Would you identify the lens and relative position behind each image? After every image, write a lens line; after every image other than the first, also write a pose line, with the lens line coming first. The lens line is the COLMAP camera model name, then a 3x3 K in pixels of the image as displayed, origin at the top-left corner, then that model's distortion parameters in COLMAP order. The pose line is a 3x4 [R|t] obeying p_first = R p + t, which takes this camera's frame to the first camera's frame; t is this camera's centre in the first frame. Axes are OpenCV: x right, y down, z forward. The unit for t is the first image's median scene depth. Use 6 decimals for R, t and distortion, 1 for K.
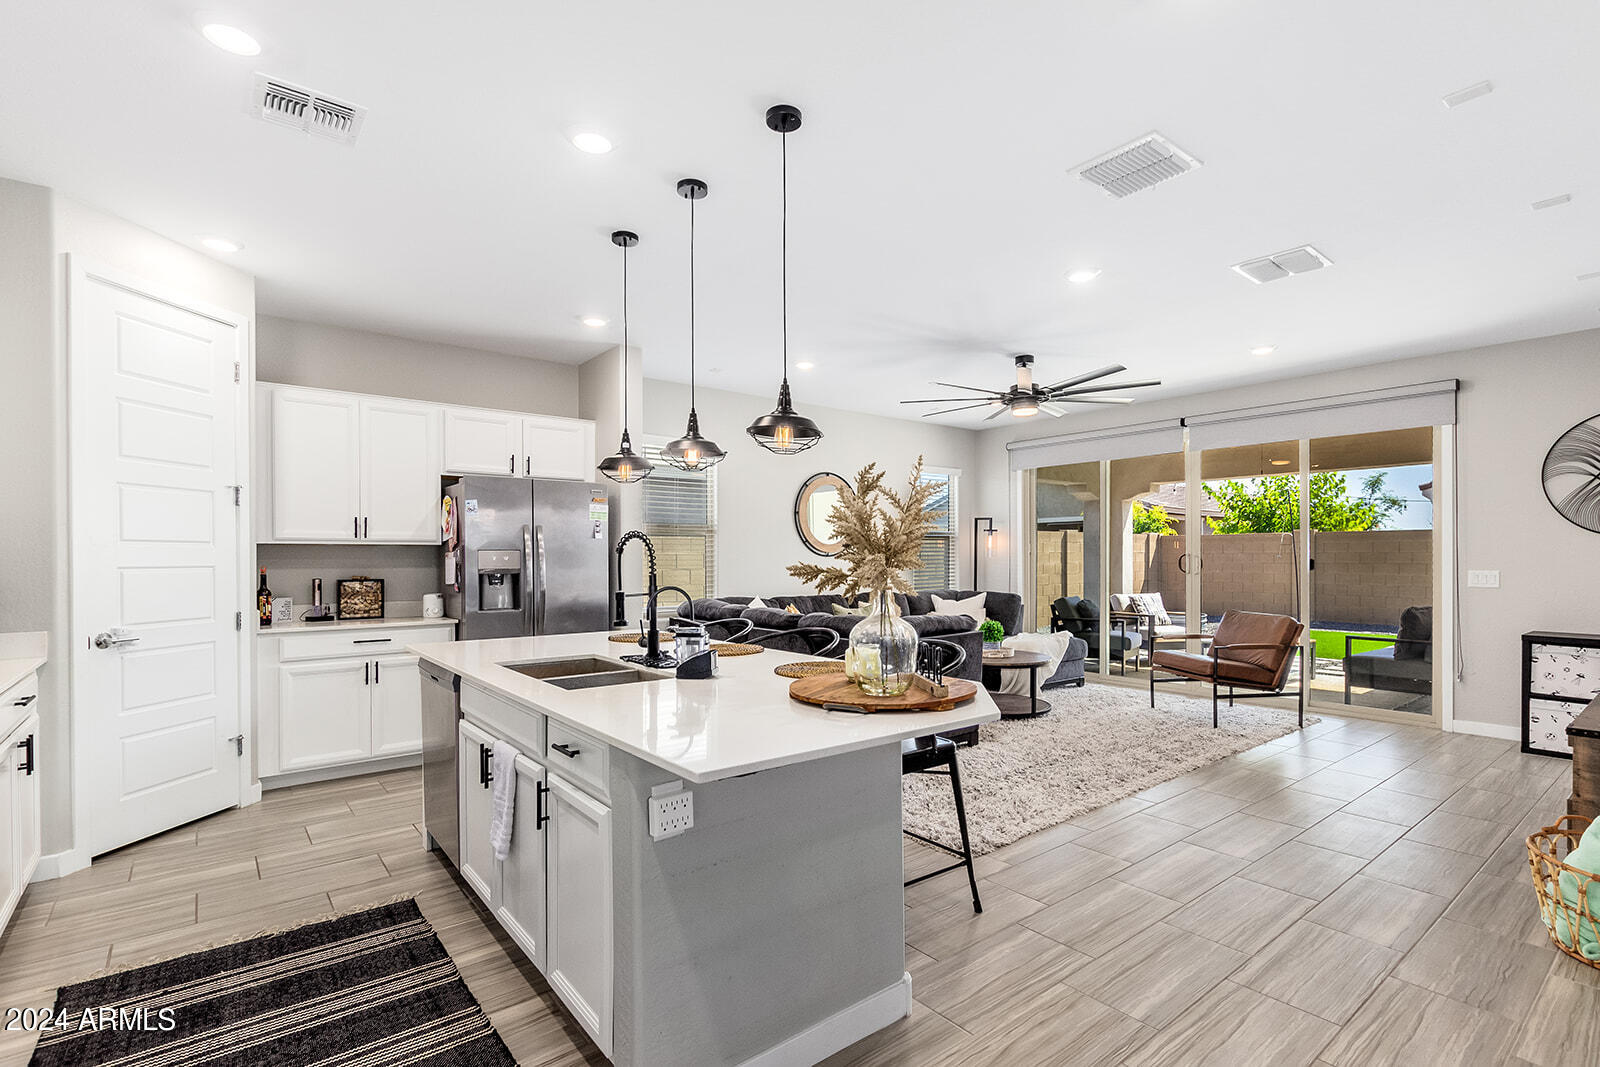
lens RADIAL K [[749.8, 0, 819.4], [0, 749.8, 568.0], [0, 0, 1]] dist [-0.003266, -0.001481]
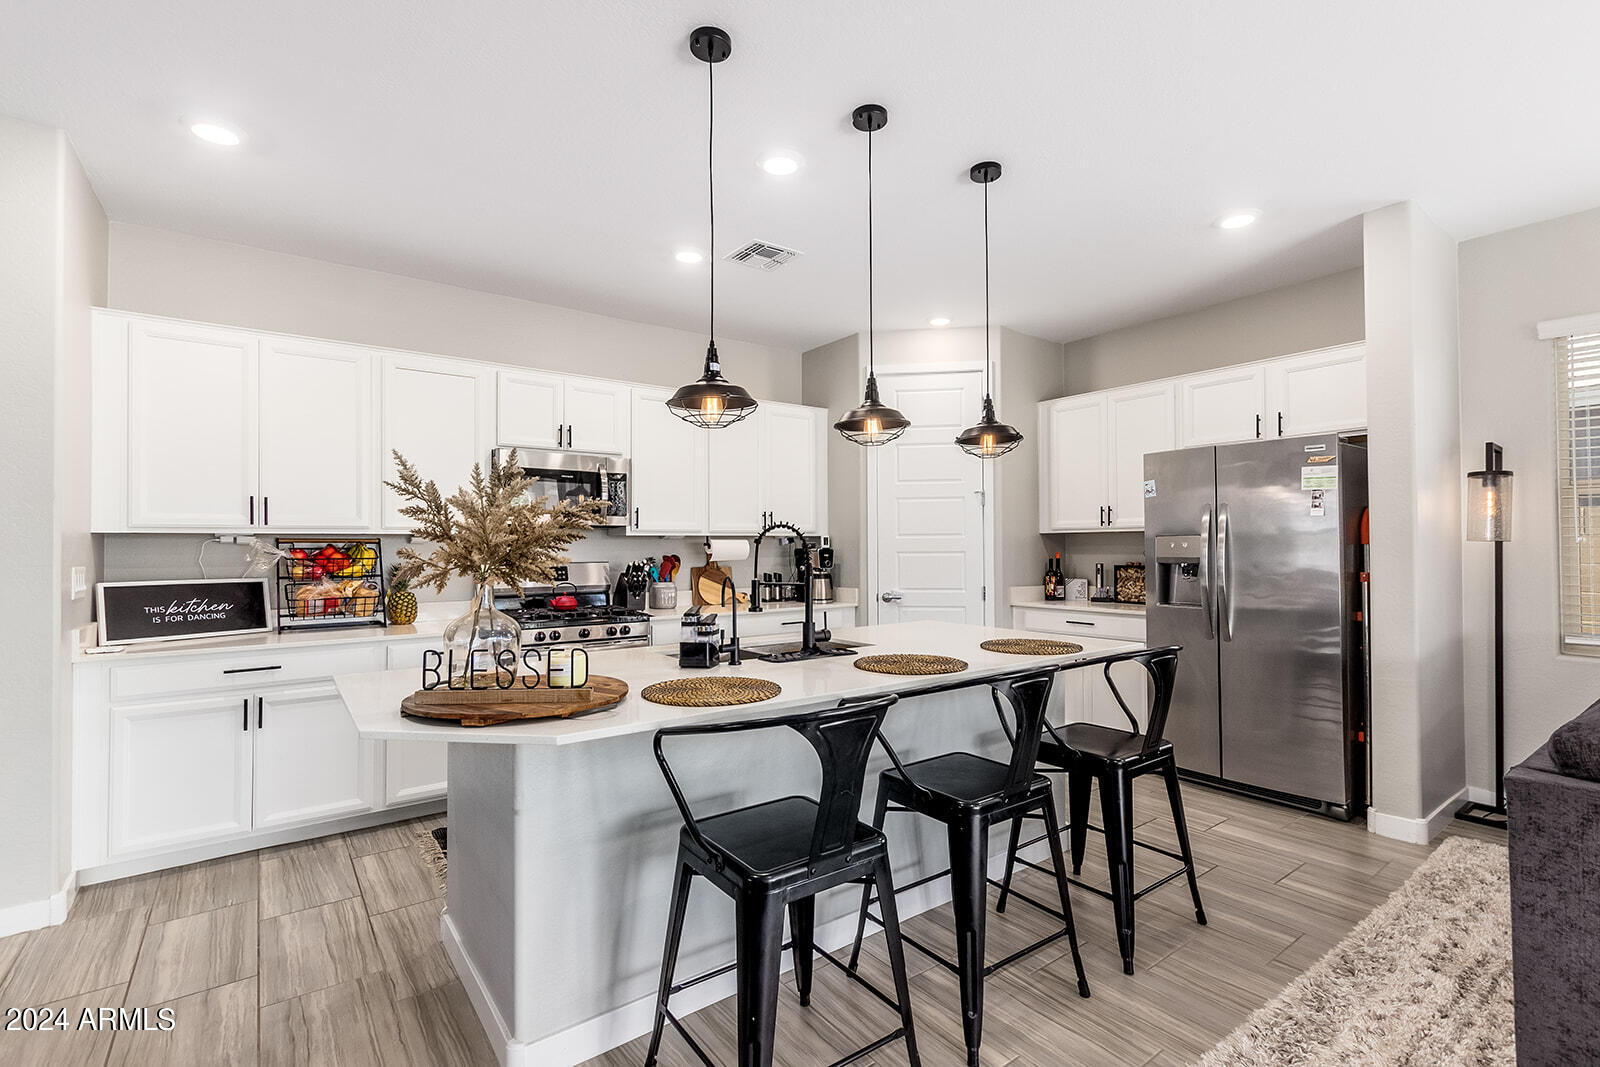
lens RADIAL K [[741.6, 0, 825.8], [0, 741.6, 534.3], [0, 0, 1]] dist [-0.000969, -0.000216]
pose [[-0.033172, -0.014363, -0.999346, 0.364365], [-0.008957, 0.999861, -0.014073, -0.008462], [0.999410, 0.008484, -0.033296, 0.527542]]
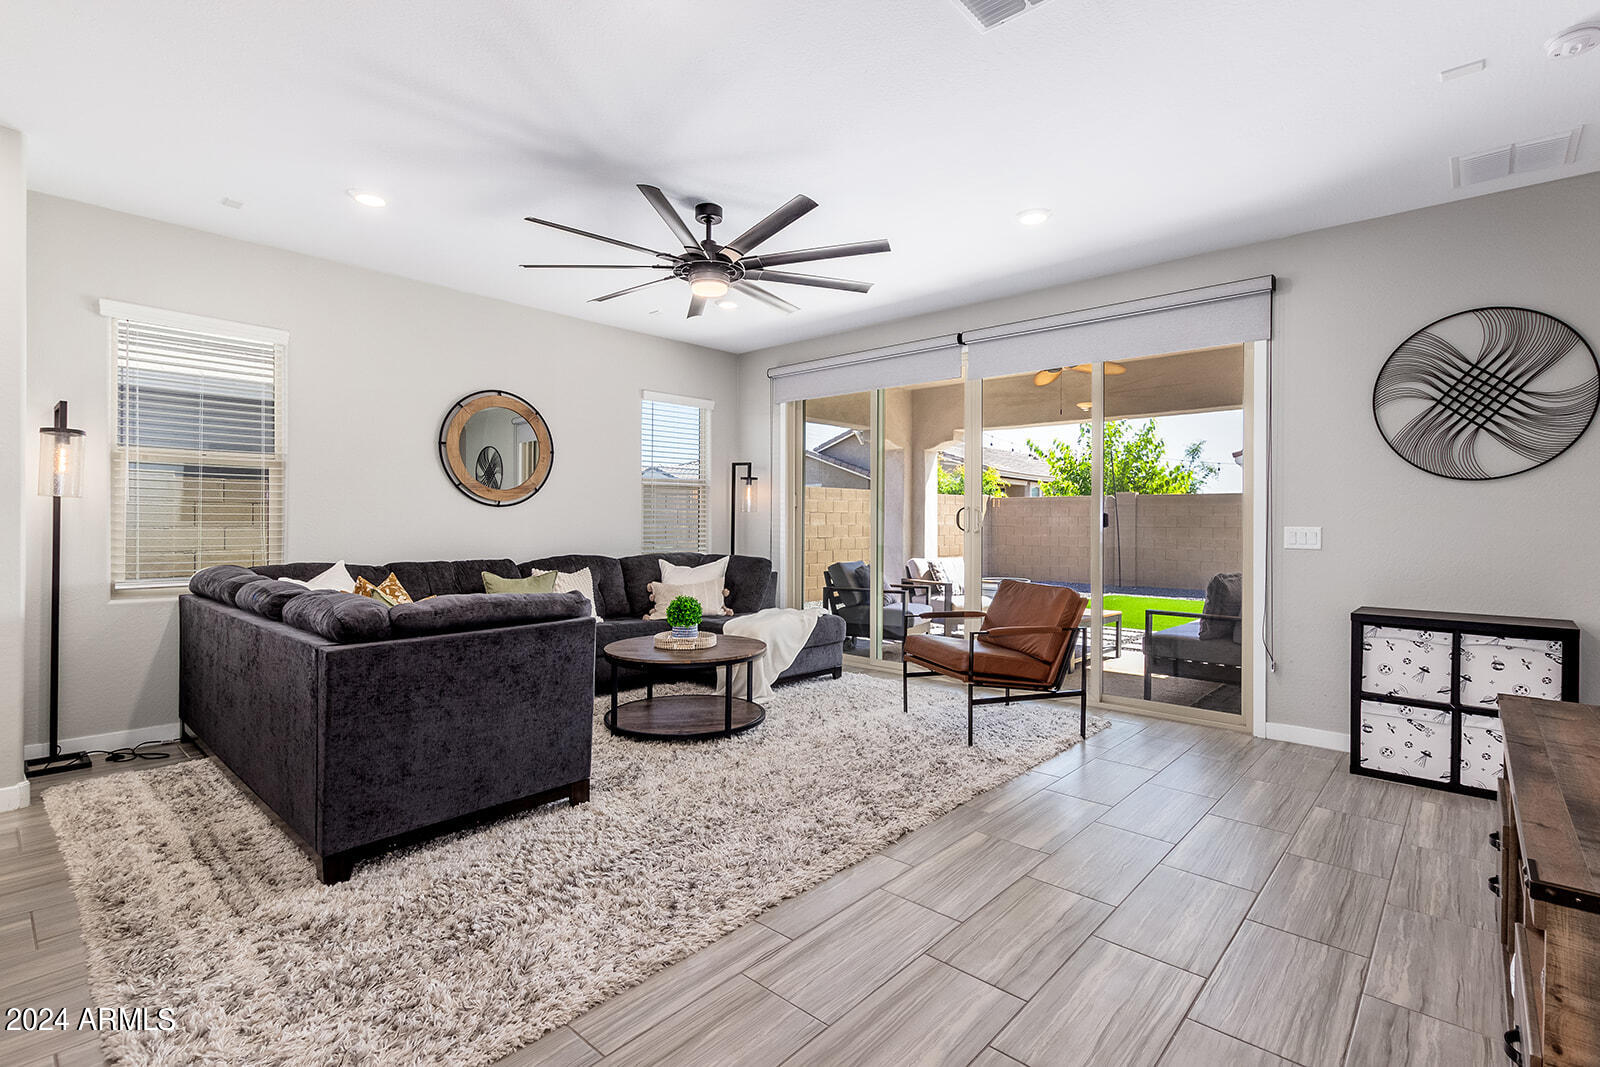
lens RADIAL K [[741.6, 0, 825.8], [0, 741.6, 534.3], [0, 0, 1]] dist [-0.000969, -0.000216]
pose [[0.985054, 0.004261, 0.172191, 0.267114], [-0.004548, 0.999989, 0.001270, 0.011905], [-0.172184, -0.002034, 0.985063, 0.324356]]
